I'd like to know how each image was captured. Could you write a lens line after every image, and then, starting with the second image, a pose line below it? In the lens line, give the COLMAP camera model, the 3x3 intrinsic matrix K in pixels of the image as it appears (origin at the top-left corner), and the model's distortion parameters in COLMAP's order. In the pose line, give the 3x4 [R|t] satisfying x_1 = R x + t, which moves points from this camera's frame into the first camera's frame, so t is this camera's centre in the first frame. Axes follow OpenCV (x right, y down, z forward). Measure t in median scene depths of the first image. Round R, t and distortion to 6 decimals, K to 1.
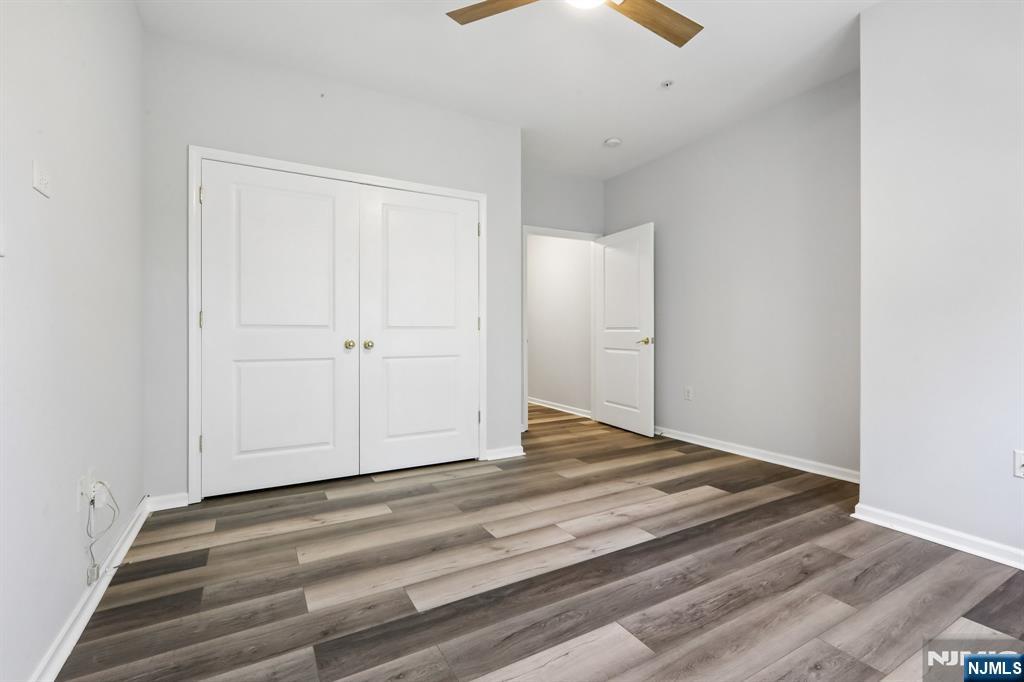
lens RADIAL K [[466.0, 0, 512.8], [0, 466.0, 335.7], [0, 0, 1]] dist [-0.003135, 0.004438]
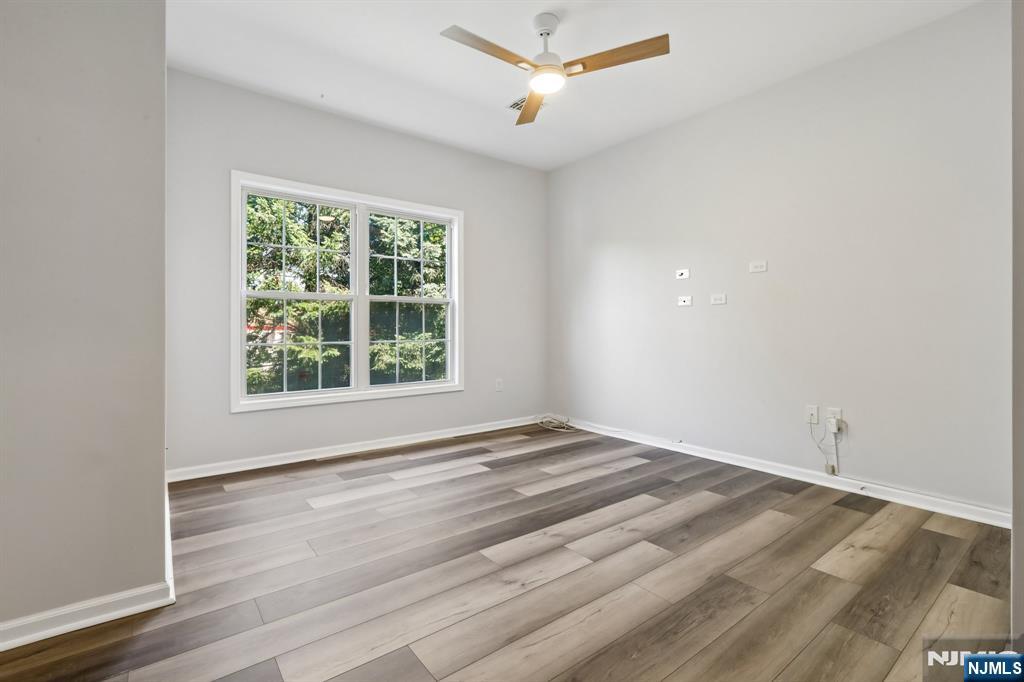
lens RADIAL K [[466.0, 0, 513.5], [0, 466.0, 334.4], [0, 0, 1]] dist [-0.003135, 0.004438]
pose [[-0.990179, -0.000820, -0.139805, 0.392434], [-0.003103, 0.999865, 0.016114, -0.009008], [0.139773, 0.016390, -0.990048, 2.025542]]
